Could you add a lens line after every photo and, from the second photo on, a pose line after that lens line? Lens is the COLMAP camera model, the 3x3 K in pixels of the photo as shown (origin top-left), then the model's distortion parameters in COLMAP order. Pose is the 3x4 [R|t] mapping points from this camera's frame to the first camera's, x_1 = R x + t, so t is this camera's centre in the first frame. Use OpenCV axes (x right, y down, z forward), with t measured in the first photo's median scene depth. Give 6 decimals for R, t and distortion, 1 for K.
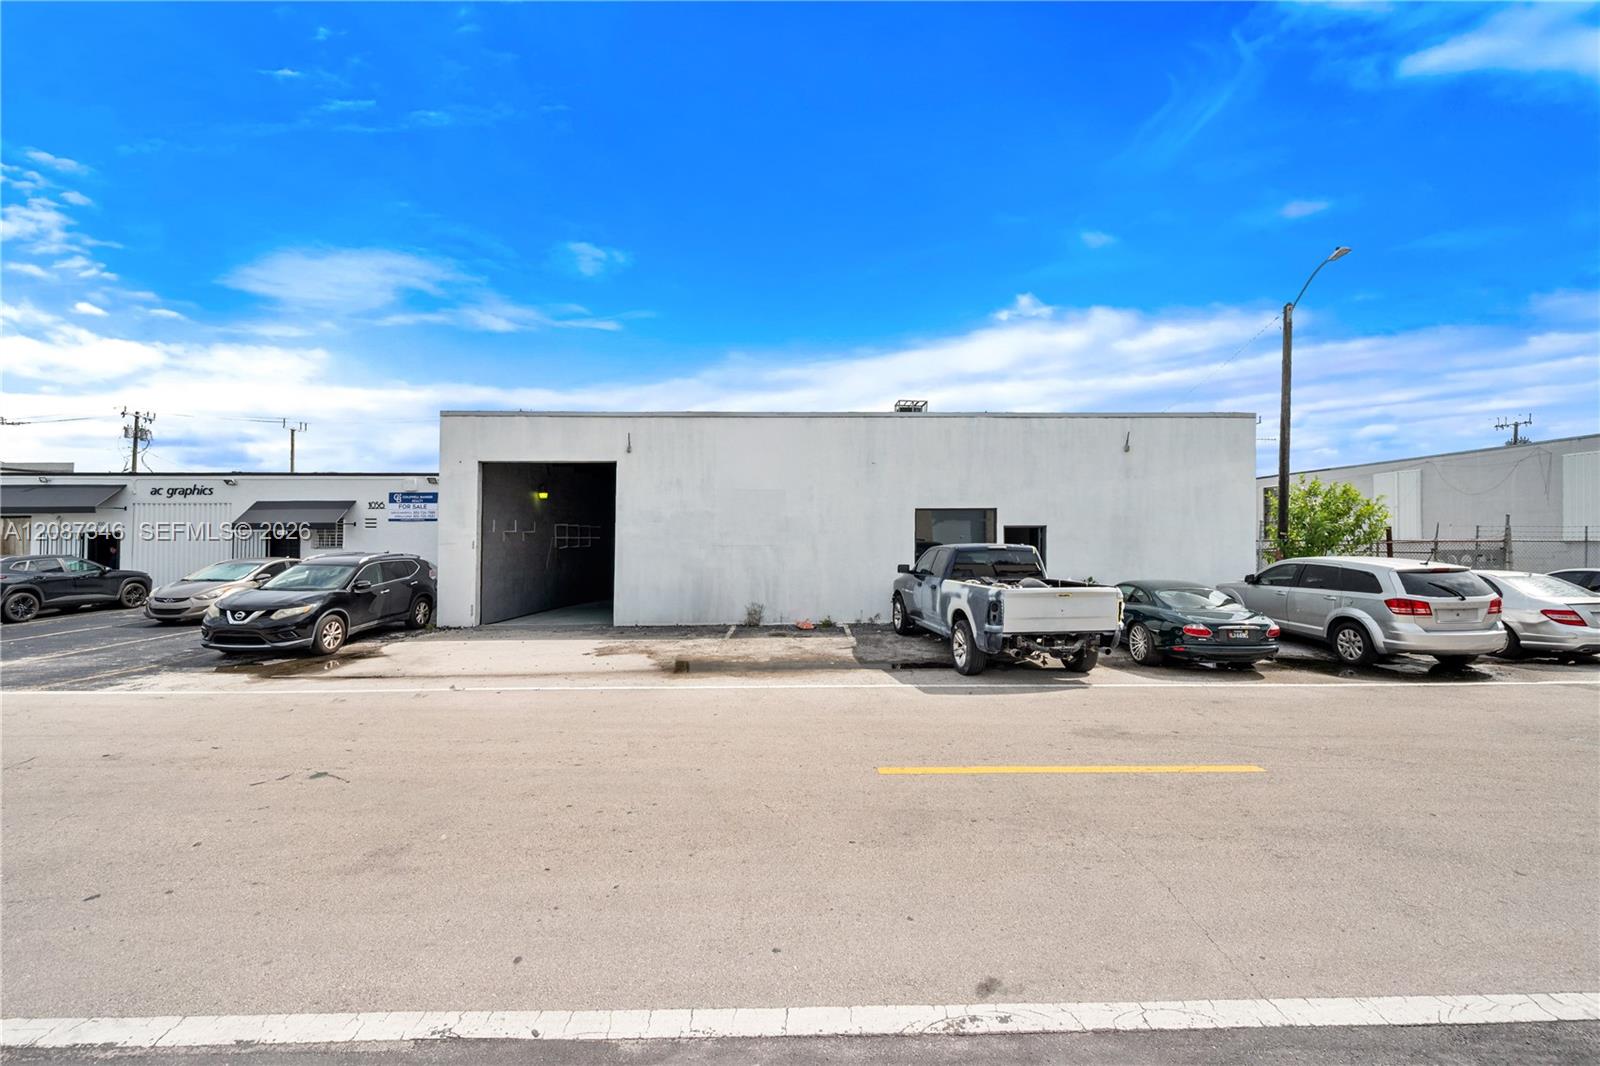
lens RADIAL K [[650.1, 0, 809.7], [0, 650.1, 529.8], [0, 0, 1]] dist [0.000932, 0.000168]
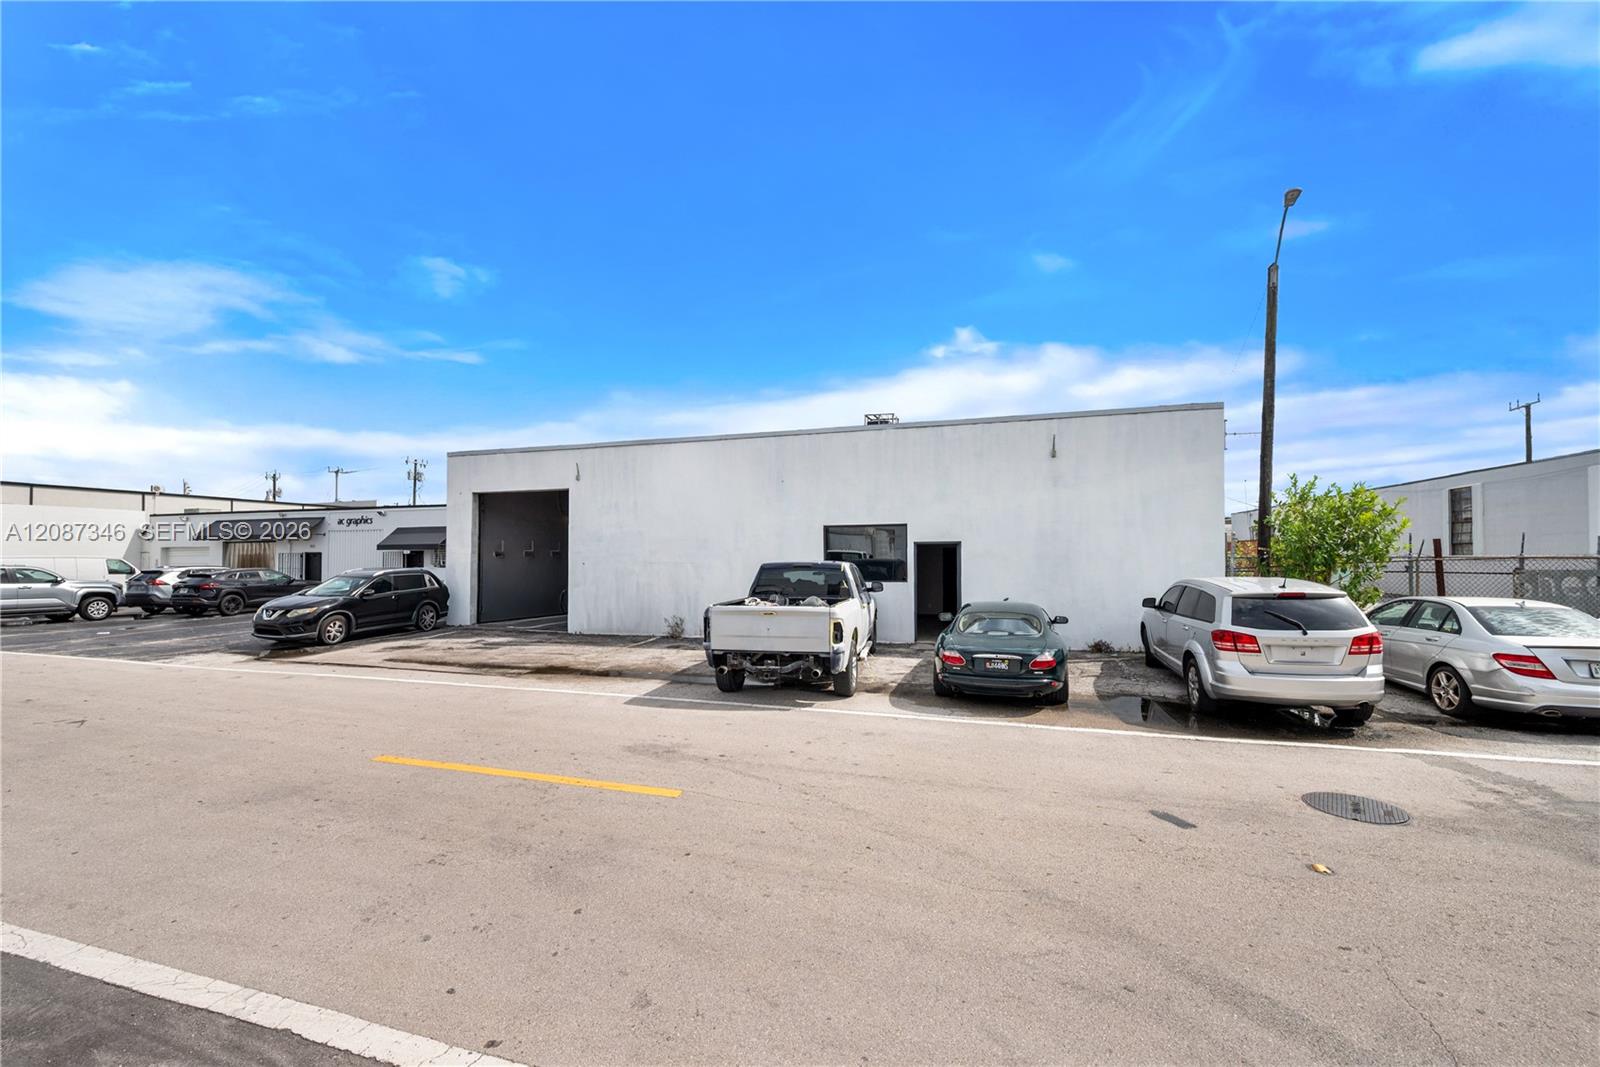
lens RADIAL K [[648.2, 0, 803.1], [0, 648.2, 539.4], [0, 0, 1]] dist [-0.000064, 0.000199]
pose [[0.947454, -0.010102, -0.319732, 0.547728], [0.006498, 0.999903, -0.012338, 0.000800], [0.319826, 0.009612, 0.947428, 0.066941]]
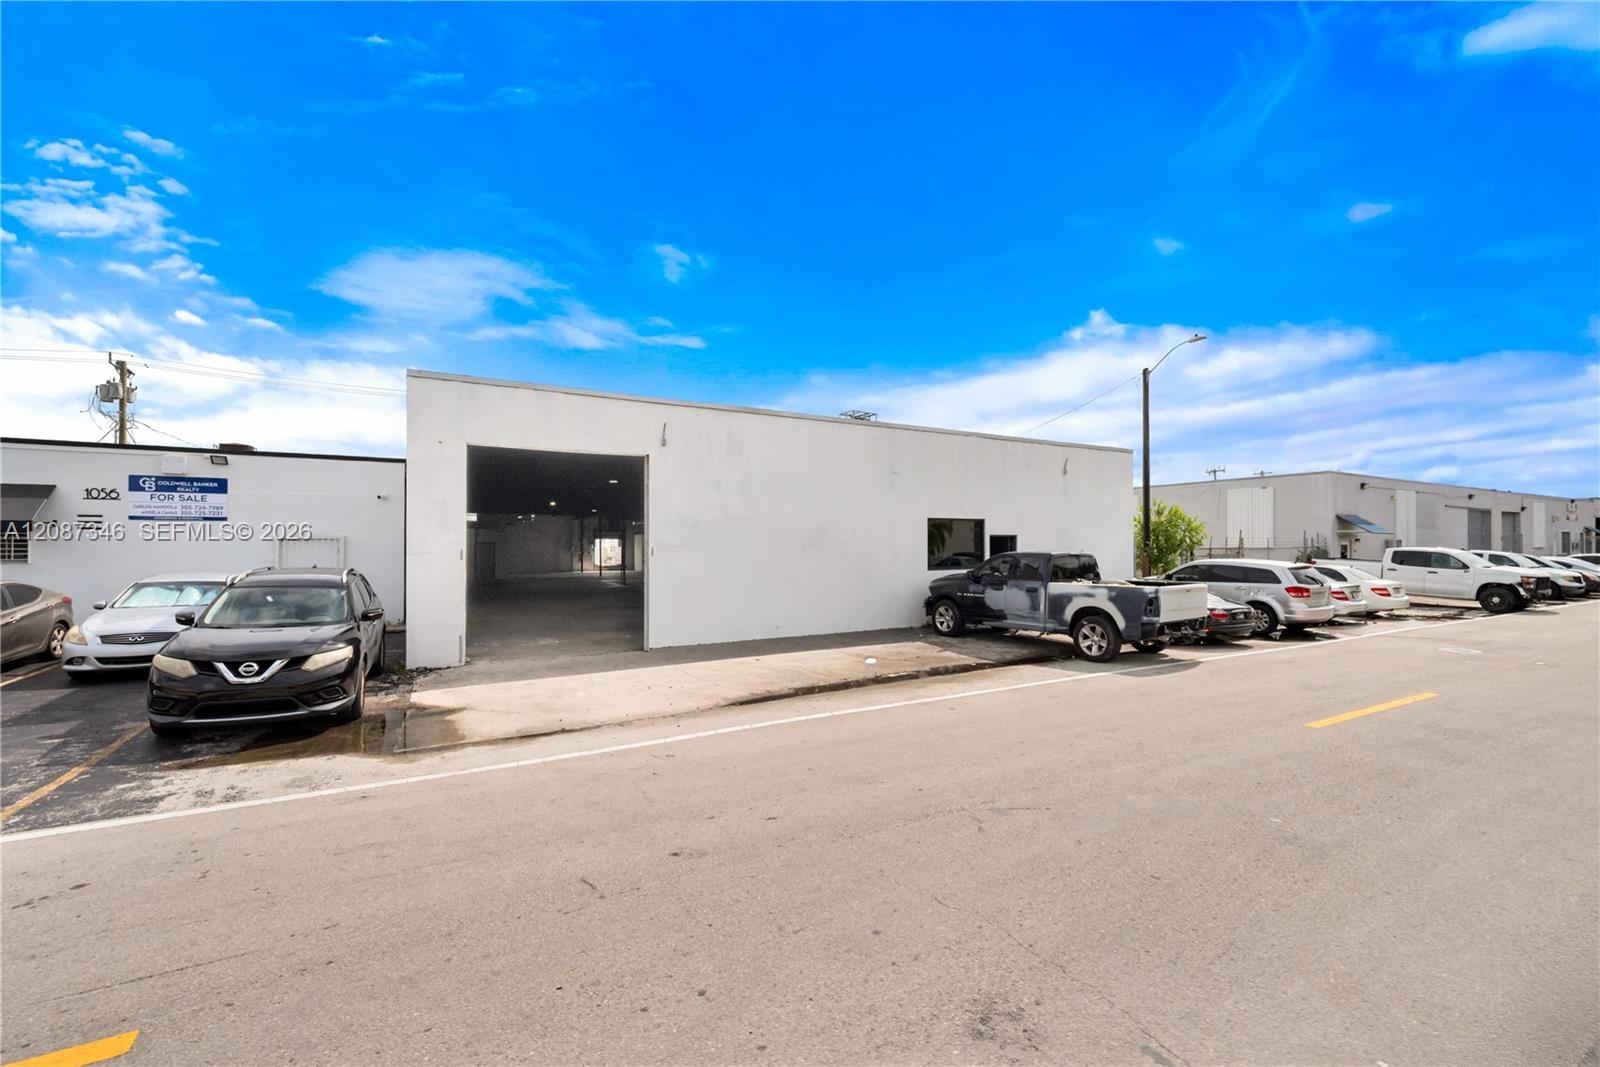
lens RADIAL K [[682.5, 0, 829.0], [0, 682.5, 535.4], [0, 0, 1]] dist [-0.000374, -0.000001]
pose [[0.871613, 0.007439, 0.490138, -0.636079], [-0.006135, 0.999972, -0.004267, 0.001547], [-0.490157, 0.000712, 0.871634, 0.132994]]
